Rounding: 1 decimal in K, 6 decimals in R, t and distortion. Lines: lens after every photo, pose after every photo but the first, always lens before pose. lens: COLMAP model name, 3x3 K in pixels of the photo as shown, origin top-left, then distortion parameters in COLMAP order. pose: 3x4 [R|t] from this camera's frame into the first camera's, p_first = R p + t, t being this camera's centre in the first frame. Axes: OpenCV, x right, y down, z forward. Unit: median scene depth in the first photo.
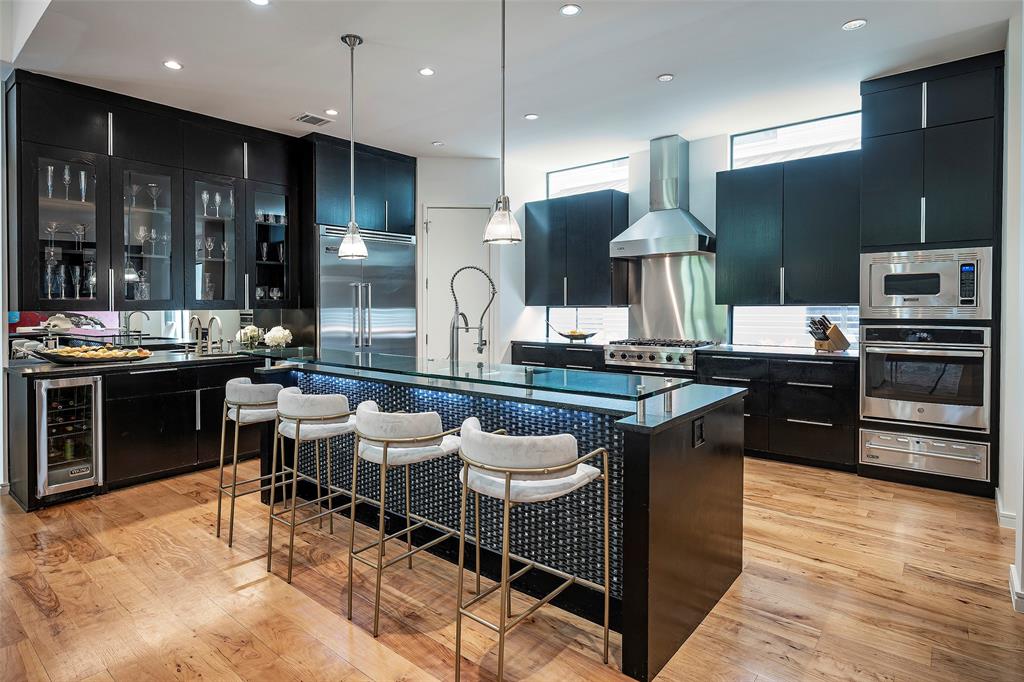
lens RADIAL K [[540.7, 0, 506.2], [0, 540.7, 305.9], [0, 0, 1]] dist [0.000270, -0.001527]
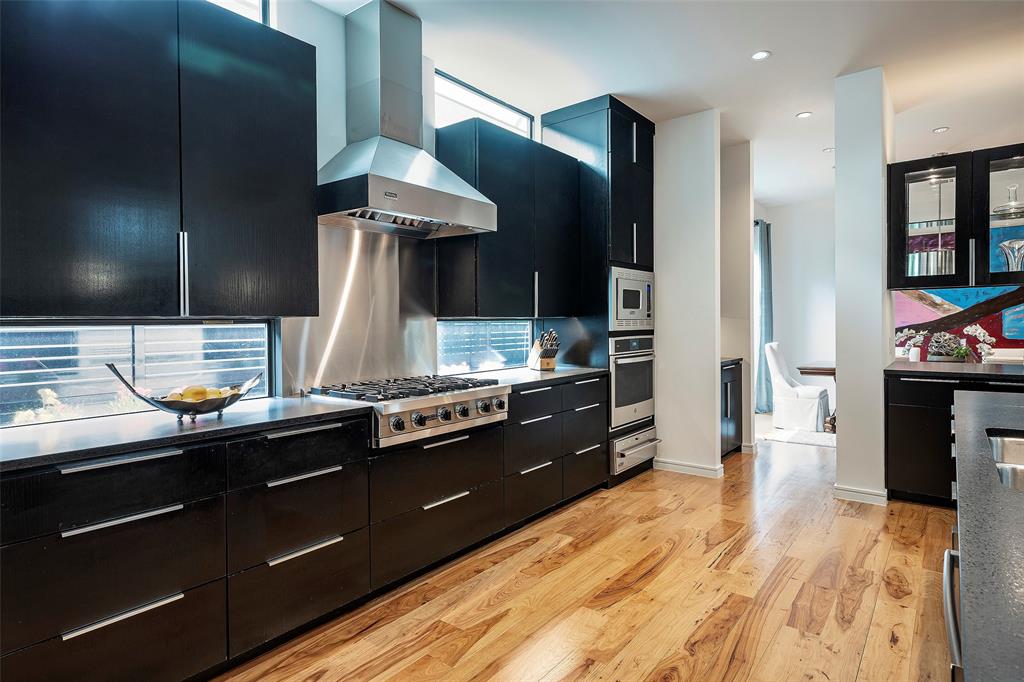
lens RADIAL K [[553.0, 0, 534.7], [0, 553.0, 327.4], [0, 0, 1]] dist [-0.006219, 0.001063]
pose [[-0.034789, -0.000472, 0.999395, -0.365529], [0.013823, 0.999904, 0.000953, 0.013773], [-0.999299, 0.013848, -0.034779, 1.184724]]
